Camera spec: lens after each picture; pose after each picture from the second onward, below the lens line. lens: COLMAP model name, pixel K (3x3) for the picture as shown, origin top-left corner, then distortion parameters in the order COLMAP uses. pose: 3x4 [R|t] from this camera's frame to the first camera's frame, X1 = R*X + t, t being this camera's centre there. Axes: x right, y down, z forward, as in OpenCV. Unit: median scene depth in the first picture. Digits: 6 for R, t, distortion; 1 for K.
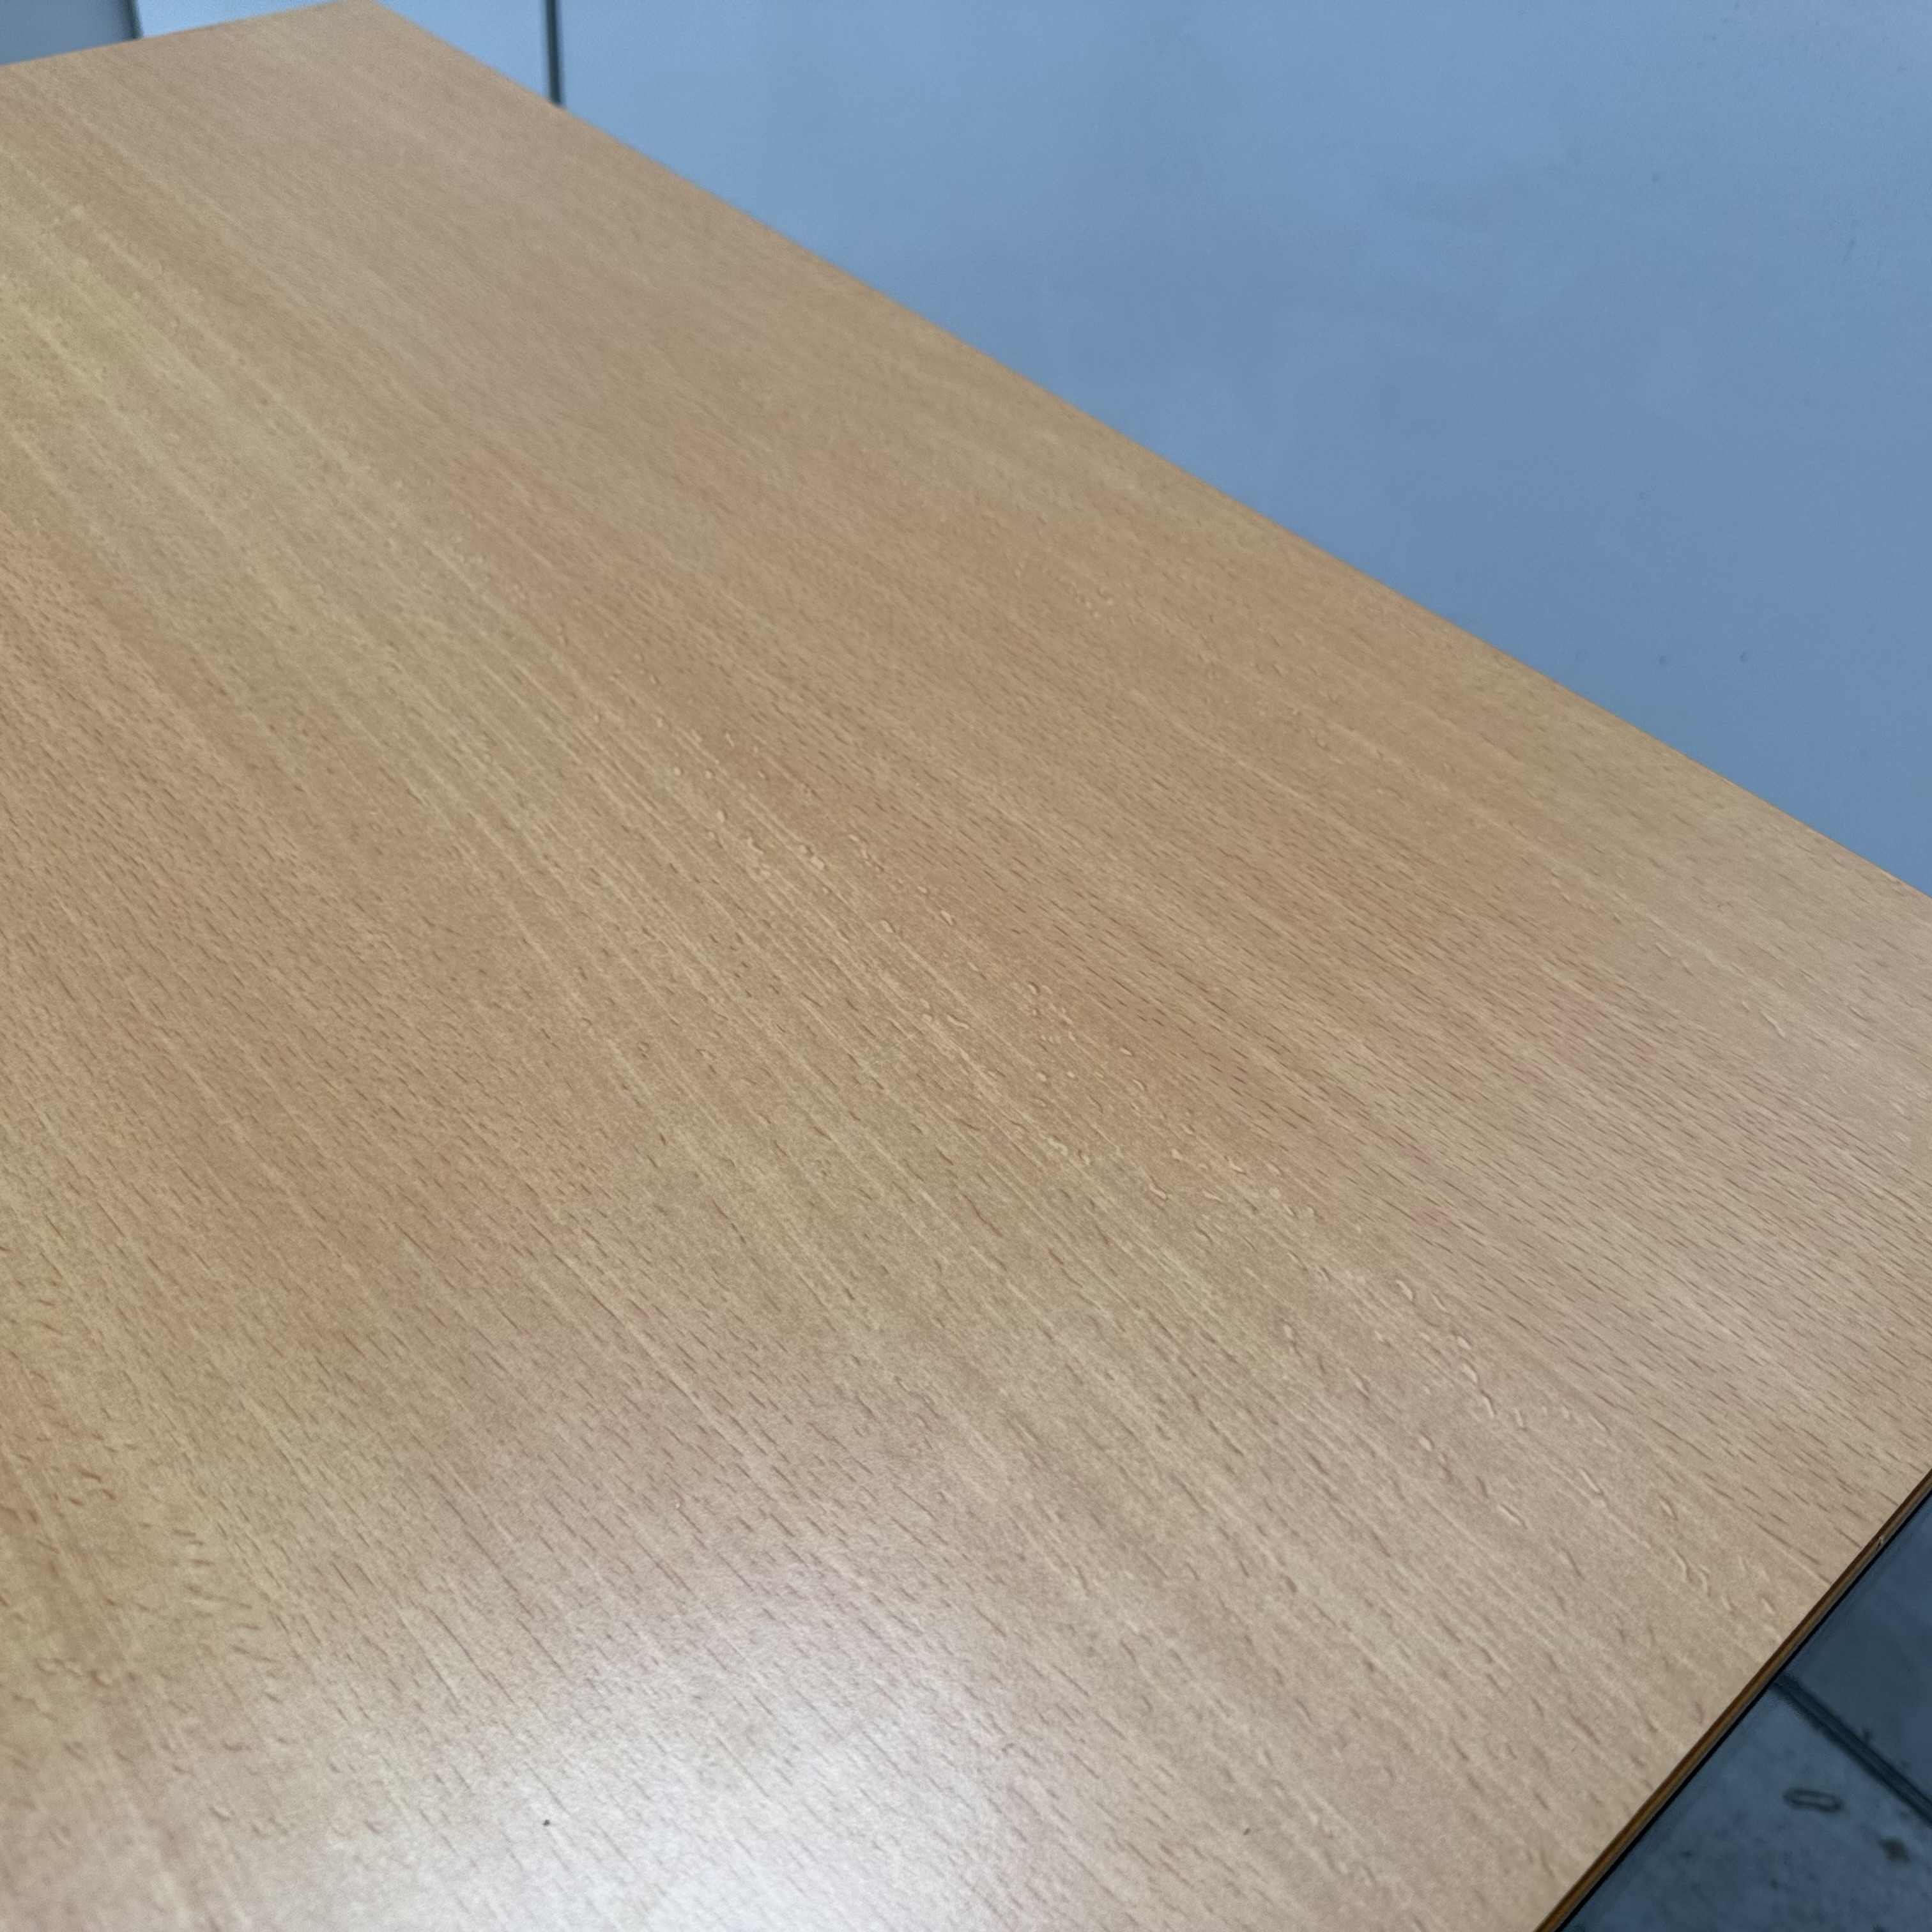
lens RADIAL K [[1934.3, 0, 955.8], [0, 1934.3, 929.2], [0, 0, 1]] dist [0.163495, -0.491620]
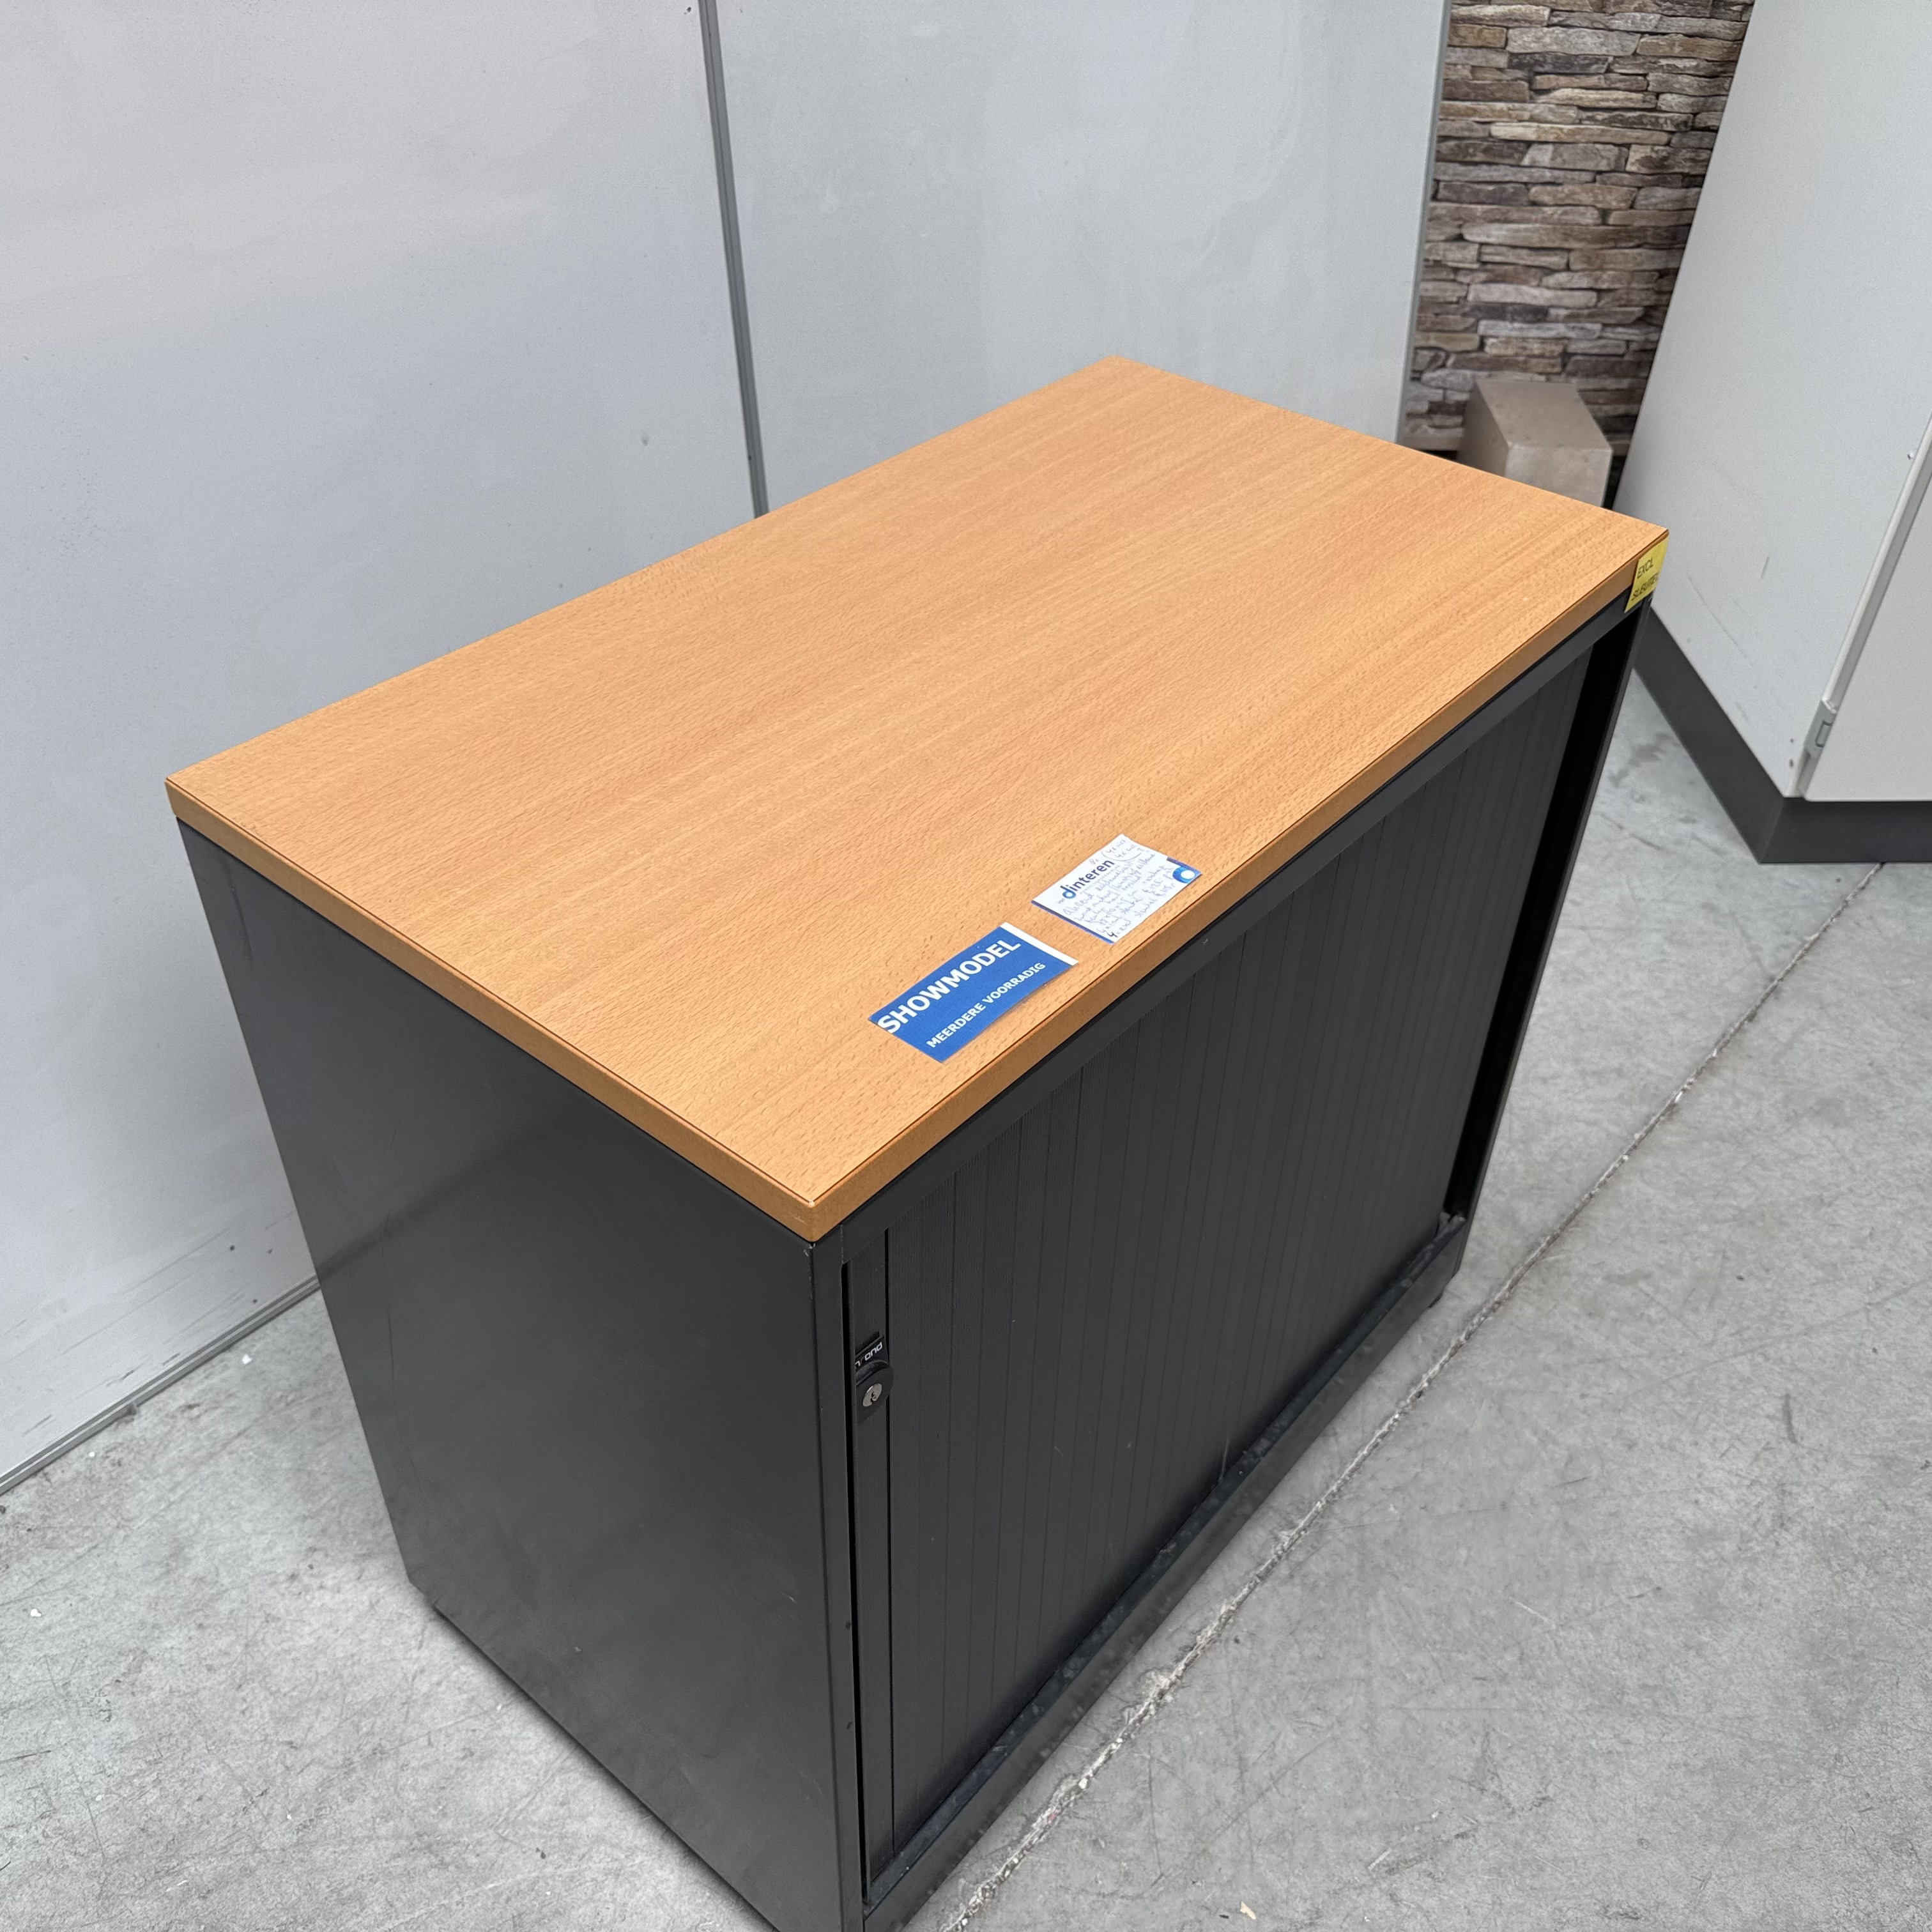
lens RADIAL K [[1841.6, 0, 993.5], [0, 1841.6, 988.4], [0, 0, 1]] dist [0.085505, -0.180826]
pose [[-0.163813, -0.675220, 0.719196, -2.642071], [0.638248, 0.483353, 0.599173, -1.591422], [-0.752200, 0.557178, 0.351779, 0.592141]]
